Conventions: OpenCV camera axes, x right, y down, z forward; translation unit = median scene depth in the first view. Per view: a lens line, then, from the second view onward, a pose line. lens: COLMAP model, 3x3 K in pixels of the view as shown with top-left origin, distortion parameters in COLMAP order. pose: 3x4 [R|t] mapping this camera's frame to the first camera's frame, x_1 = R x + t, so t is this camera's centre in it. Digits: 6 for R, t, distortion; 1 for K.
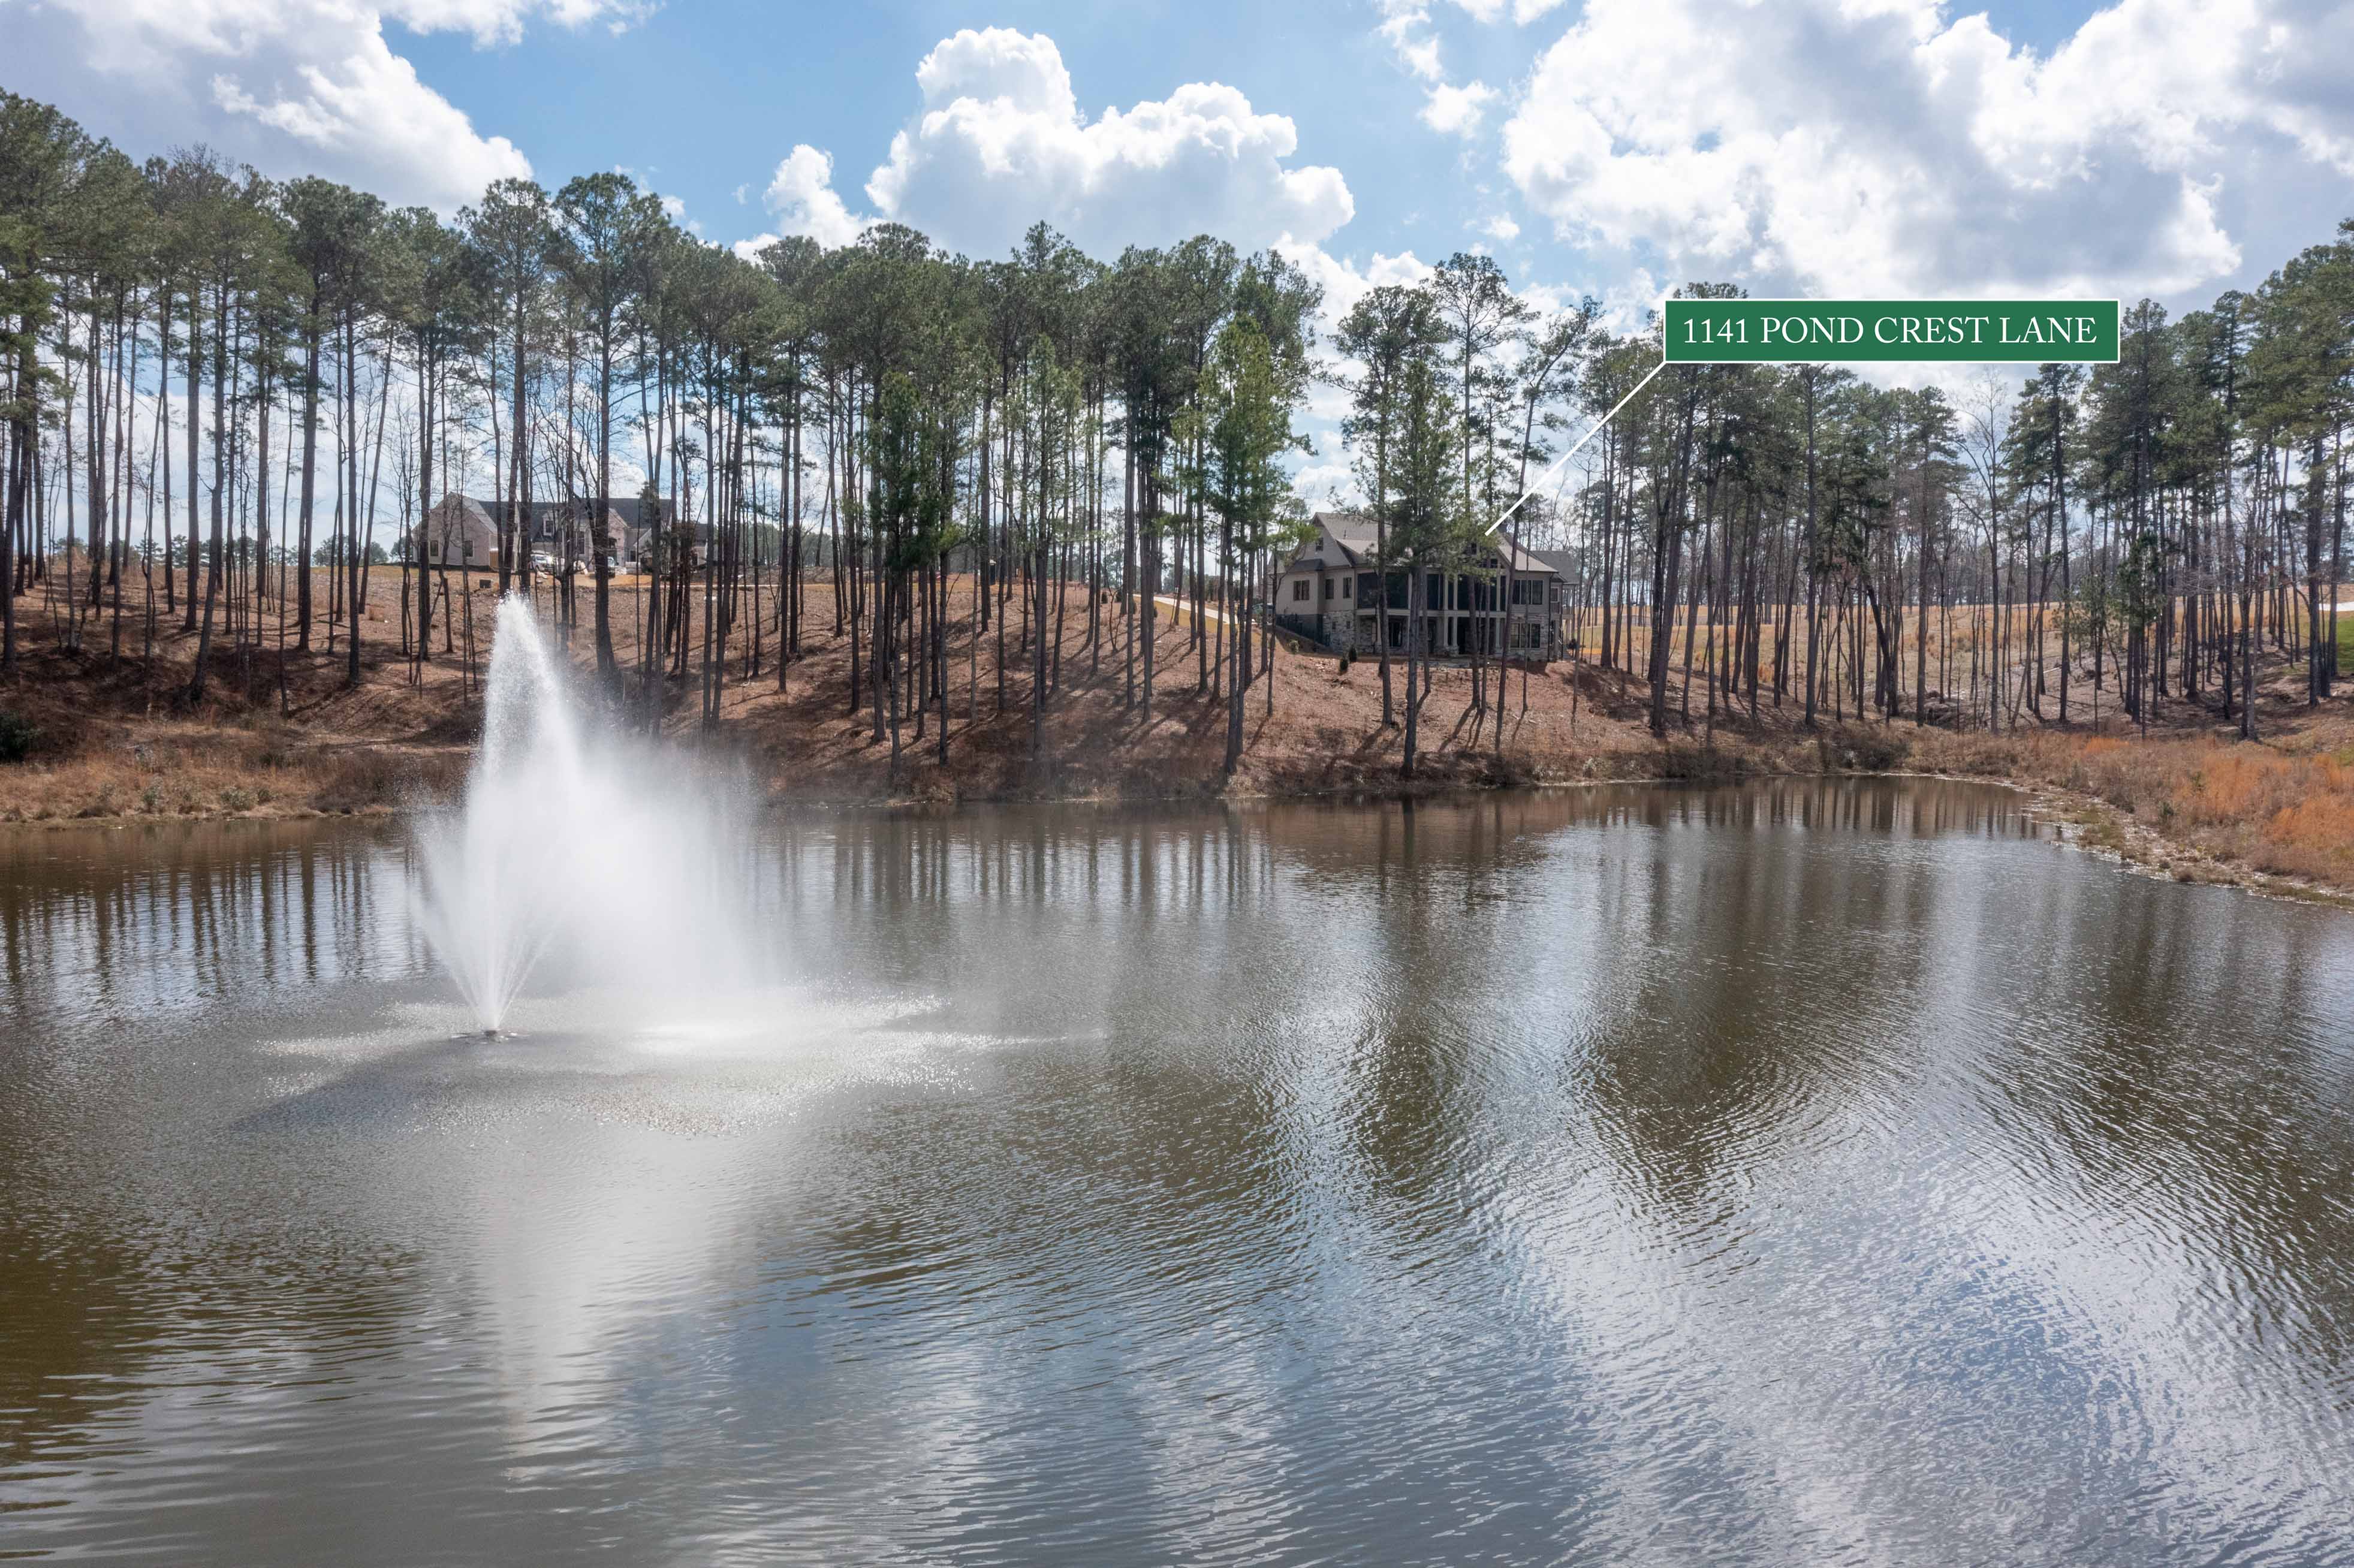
lens RADIAL K [[1906.7, 0, 1167.6], [0, 1906.7, 774.9], [0, 0, 1]] dist [-0.004105, -0.002416]
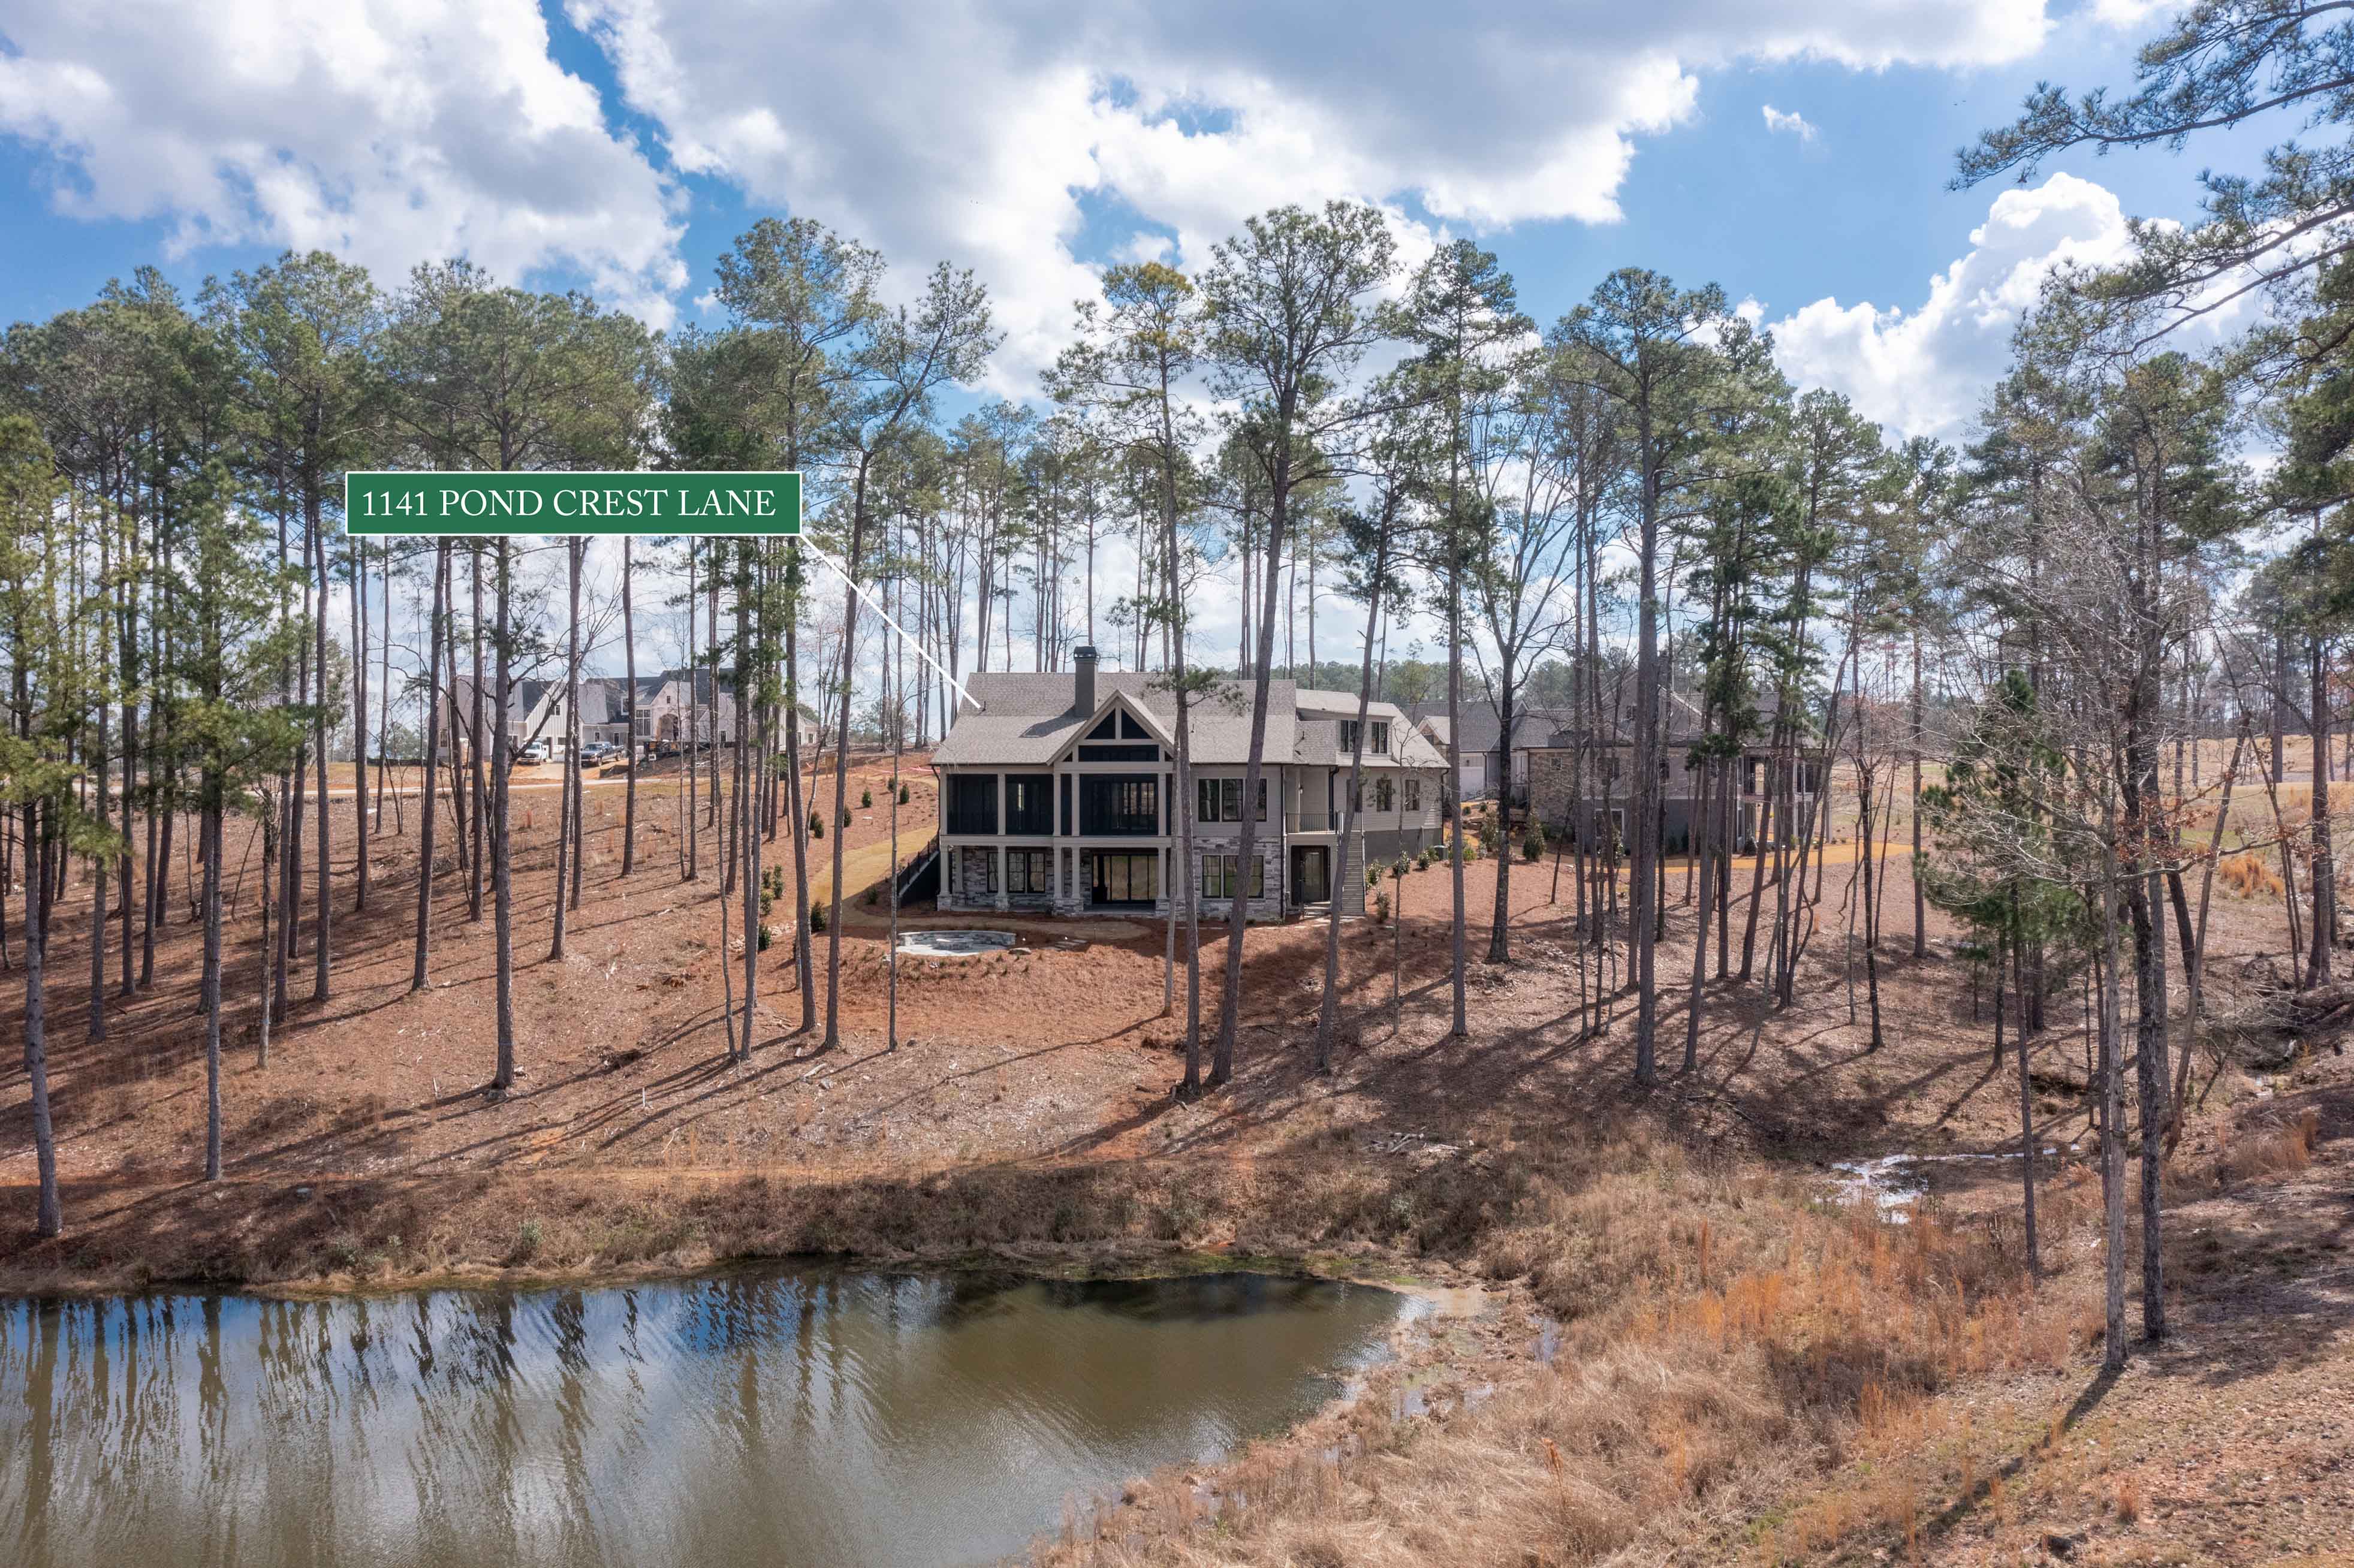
lens RADIAL K [[1906.7, 0, 1167.6], [0, 1906.7, 774.9], [0, 0, 1]] dist [-0.004105, -0.002416]
pose [[0.887804, -0.024672, -0.459560, 0.075742], [-0.013217, 0.996783, -0.079047, -0.010229], [0.460032, 0.076252, 0.884622, 0.085736]]
